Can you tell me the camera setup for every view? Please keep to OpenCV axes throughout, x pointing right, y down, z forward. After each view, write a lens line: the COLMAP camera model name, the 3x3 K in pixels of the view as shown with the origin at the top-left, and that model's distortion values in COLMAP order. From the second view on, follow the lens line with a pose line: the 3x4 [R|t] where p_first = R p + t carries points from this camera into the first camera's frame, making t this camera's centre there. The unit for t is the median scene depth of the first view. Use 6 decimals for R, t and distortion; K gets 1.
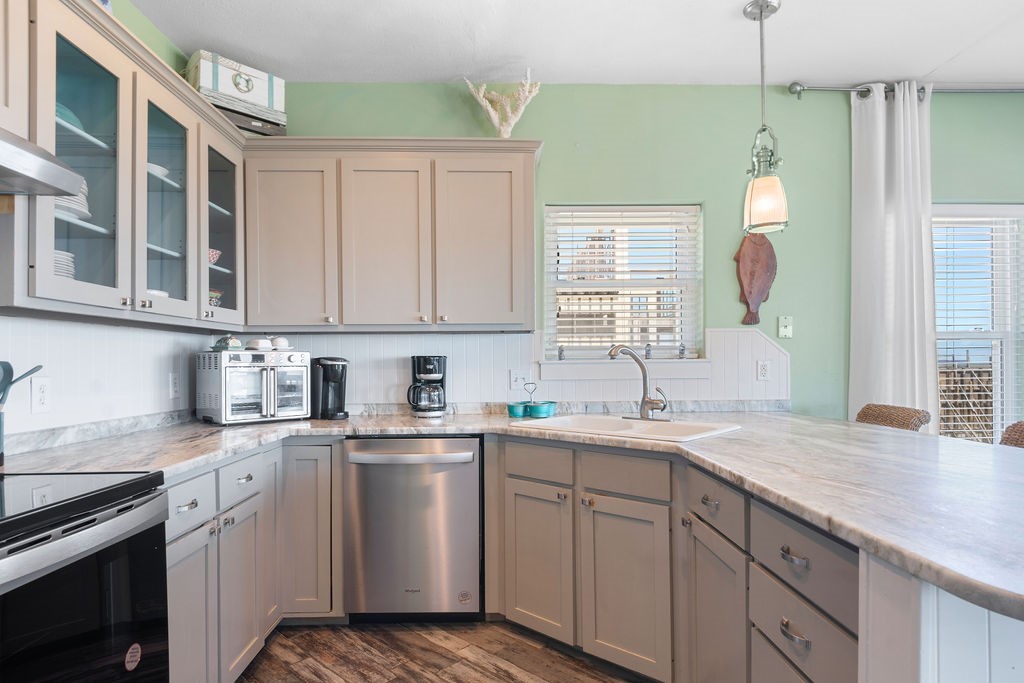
lens RADIAL K [[581.1, 0, 491.5], [0, 581.1, 368.0], [0, 0, 1]] dist [0.004272, -0.019438]
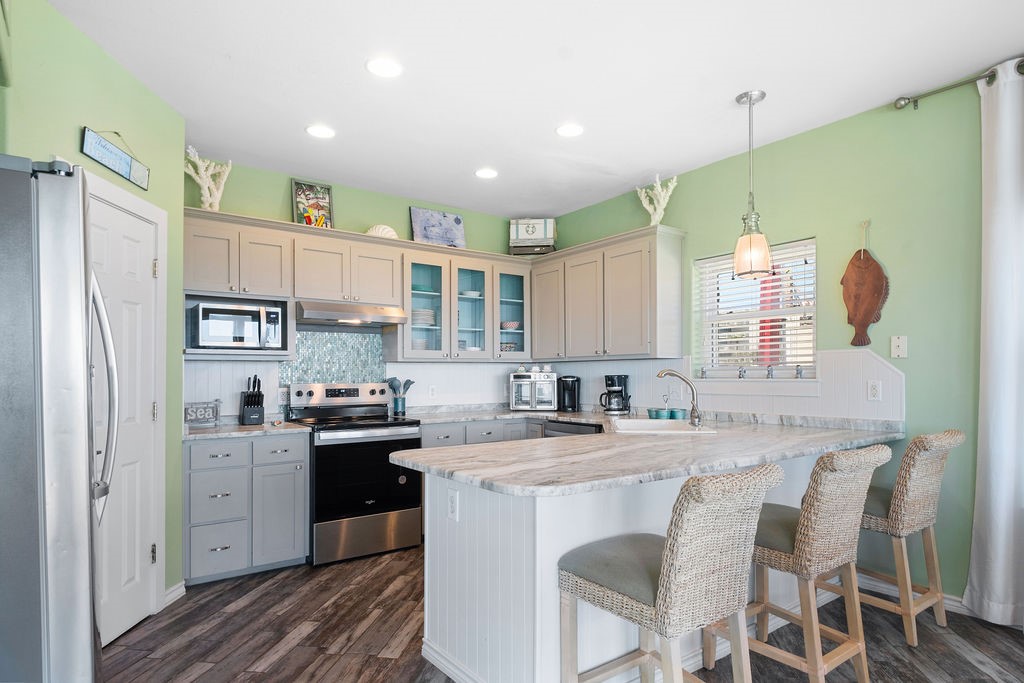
lens RADIAL K [[581.1, 0, 512.7], [0, 581.1, 372.0], [0, 0, 1]] dist [0.004272, -0.019438]
pose [[0.559493, 0.001510, -0.828834, 0.975249], [-0.001009, 0.999999, 0.001141, -0.029781], [0.828835, 0.000198, 0.559494, -0.087198]]
